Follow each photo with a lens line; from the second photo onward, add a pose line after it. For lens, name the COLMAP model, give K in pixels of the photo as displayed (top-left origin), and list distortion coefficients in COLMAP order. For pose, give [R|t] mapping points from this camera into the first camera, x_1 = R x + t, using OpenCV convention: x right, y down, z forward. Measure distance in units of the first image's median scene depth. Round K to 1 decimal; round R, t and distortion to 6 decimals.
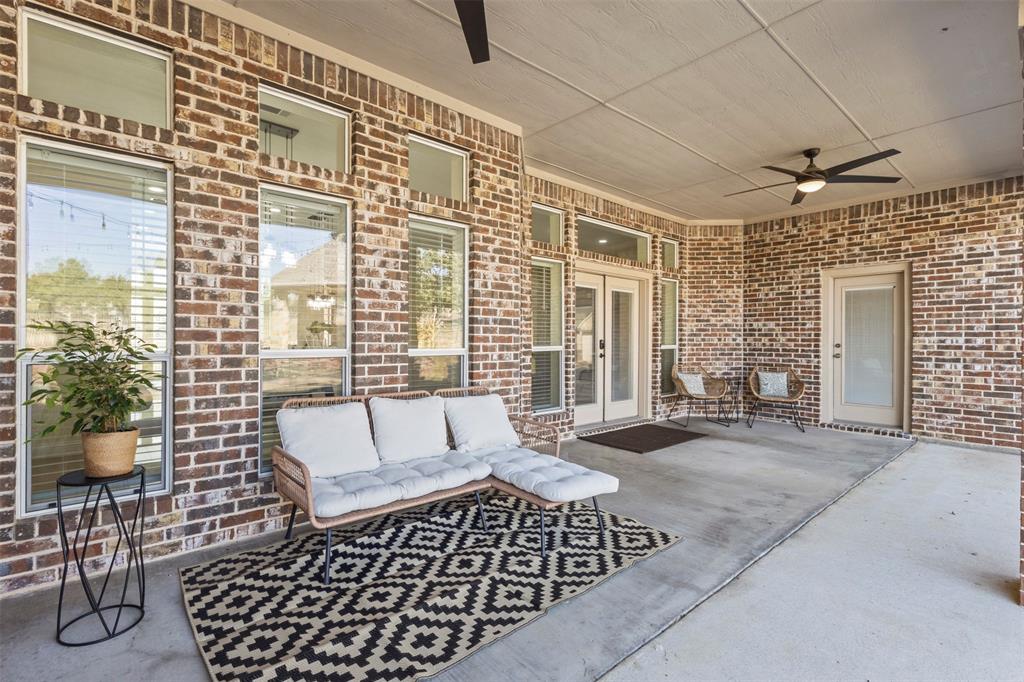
lens RADIAL K [[472.8, 0, 507.9], [0, 472.8, 339.8], [0, 0, 1]] dist [0.001537, -0.000164]
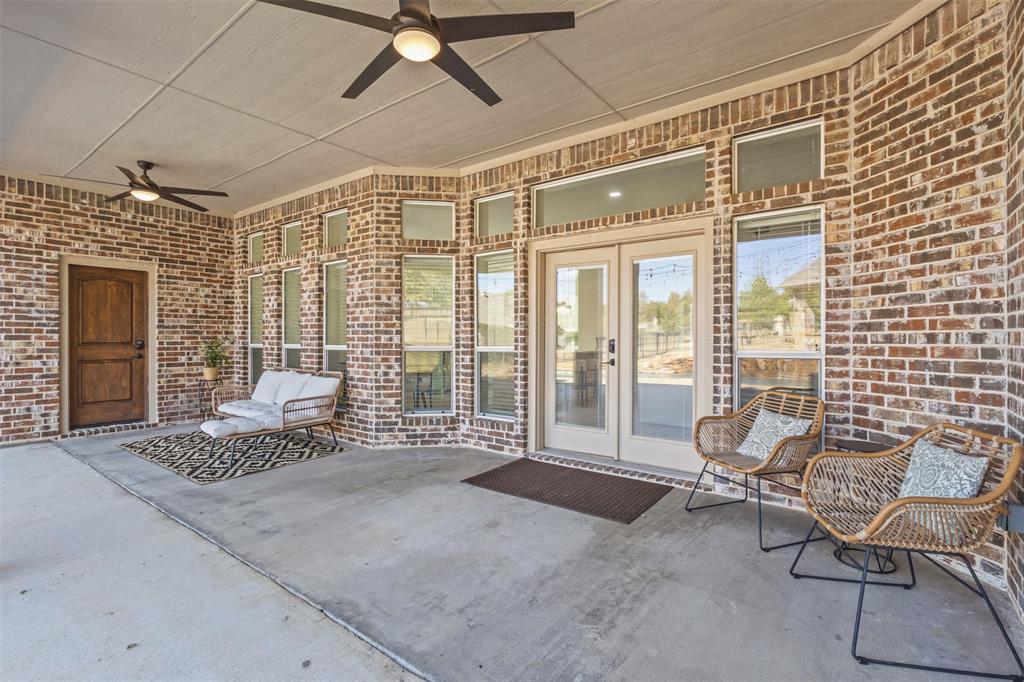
lens RADIAL K [[472.8, 0, 507.4], [0, 472.8, 340.2], [0, 0, 1]] dist [0.001537, -0.000164]
pose [[0.195542, -0.002133, -0.980693, 0.732902], [-0.001288, 0.999996, -0.002432, 0.002597], [0.980694, 0.001738, 0.195538, 0.622739]]
